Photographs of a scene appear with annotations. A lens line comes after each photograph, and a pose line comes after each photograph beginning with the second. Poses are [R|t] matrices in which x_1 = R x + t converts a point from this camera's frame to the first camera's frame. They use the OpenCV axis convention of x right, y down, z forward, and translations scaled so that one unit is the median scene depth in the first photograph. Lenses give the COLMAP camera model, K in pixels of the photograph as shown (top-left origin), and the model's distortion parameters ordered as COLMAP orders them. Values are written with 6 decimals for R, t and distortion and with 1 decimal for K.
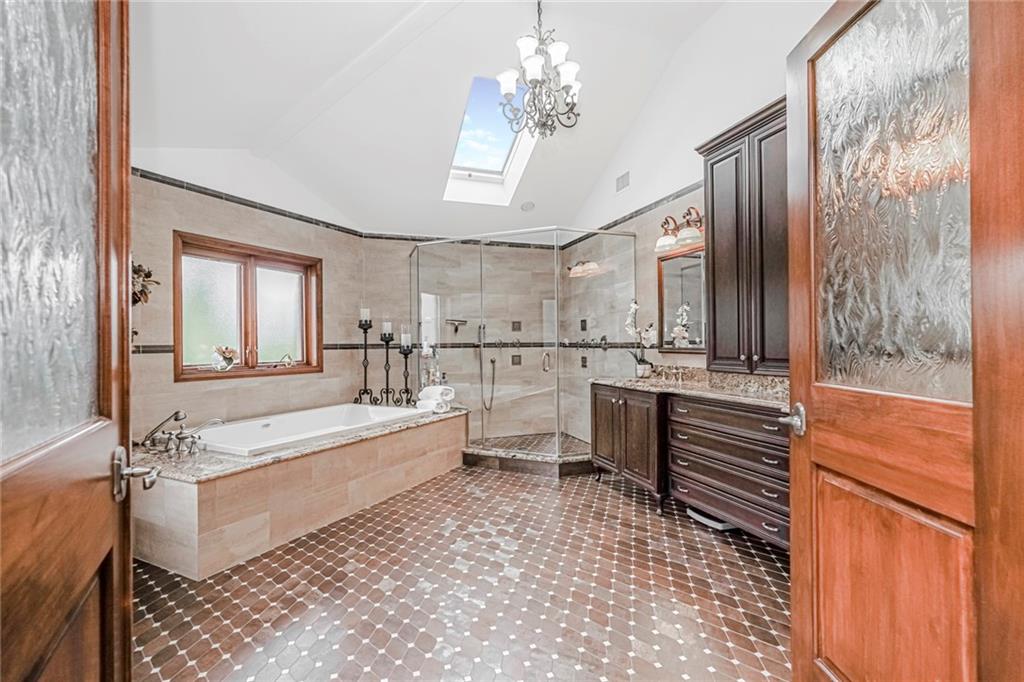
lens RADIAL K [[464.3, 0, 512.6], [0, 464.3, 339.4], [0, 0, 1]] dist [-0.015548, 0.008555]
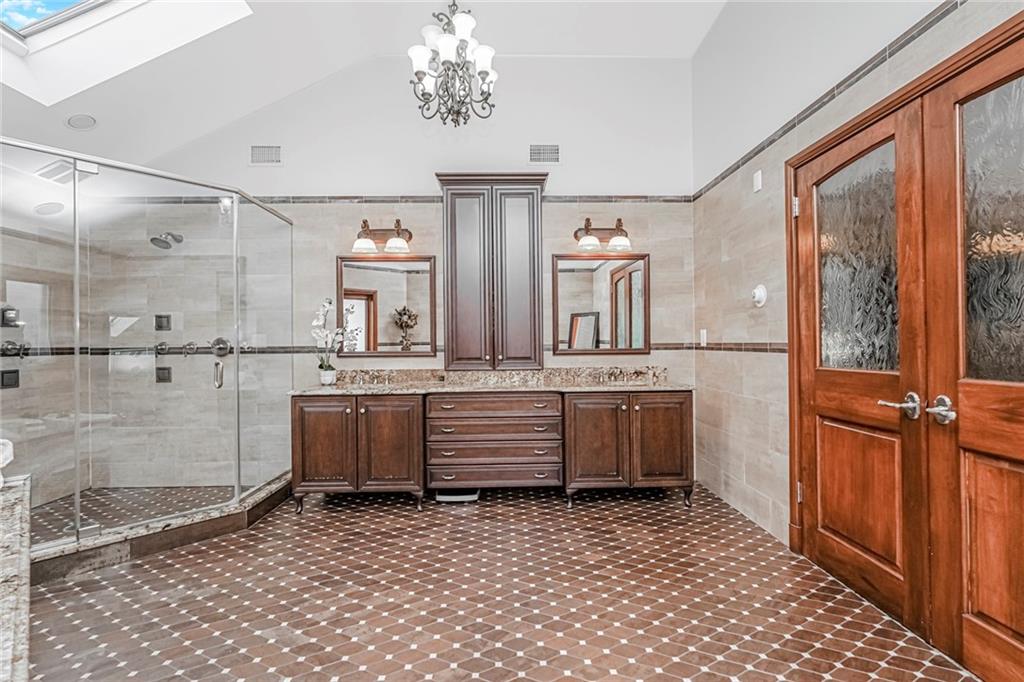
lens RADIAL K [[464.3, 0, 512.6], [0, 464.3, 339.4], [0, 0, 1]] dist [-0.015548, 0.008555]
pose [[0.300930, 0.013135, 0.953556, -0.545763], [-0.002591, 0.999913, -0.012956, 0.004433], [-0.953643, 0.001428, 0.300938, 0.427446]]
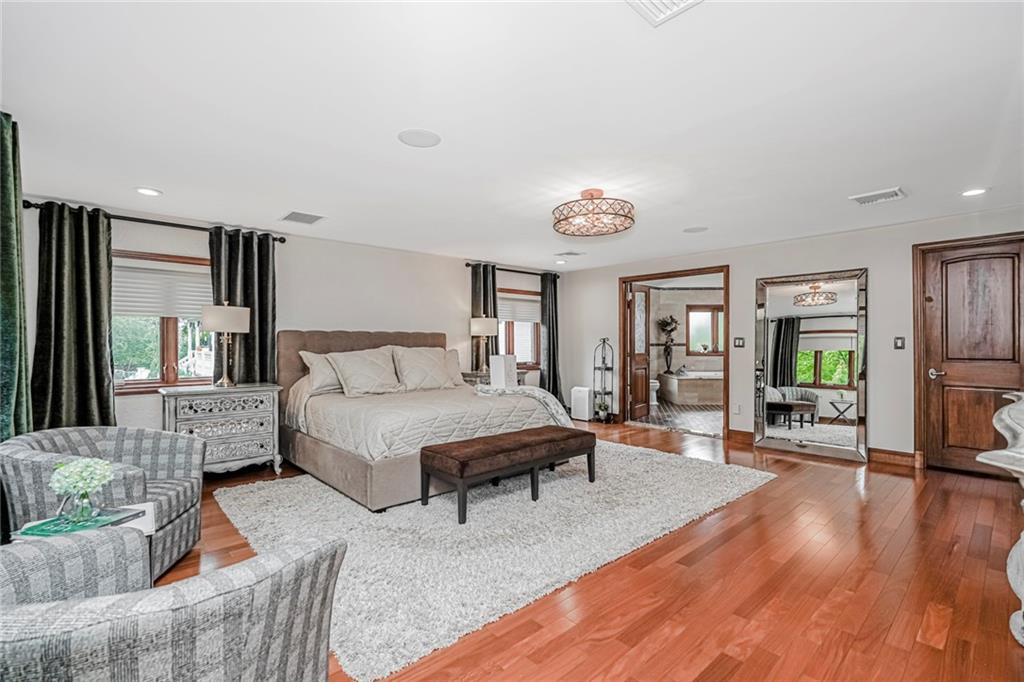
lens RADIAL K [[464.3, 0, 512.6], [0, 464.3, 339.4], [0, 0, 1]] dist [-0.015548, 0.008555]
pose [[0.395273, 0.000474, -0.918563, 1.527956], [0.005190, 0.999983, 0.002749, -0.026156], [0.918549, -0.005854, 0.395264, -1.179615]]
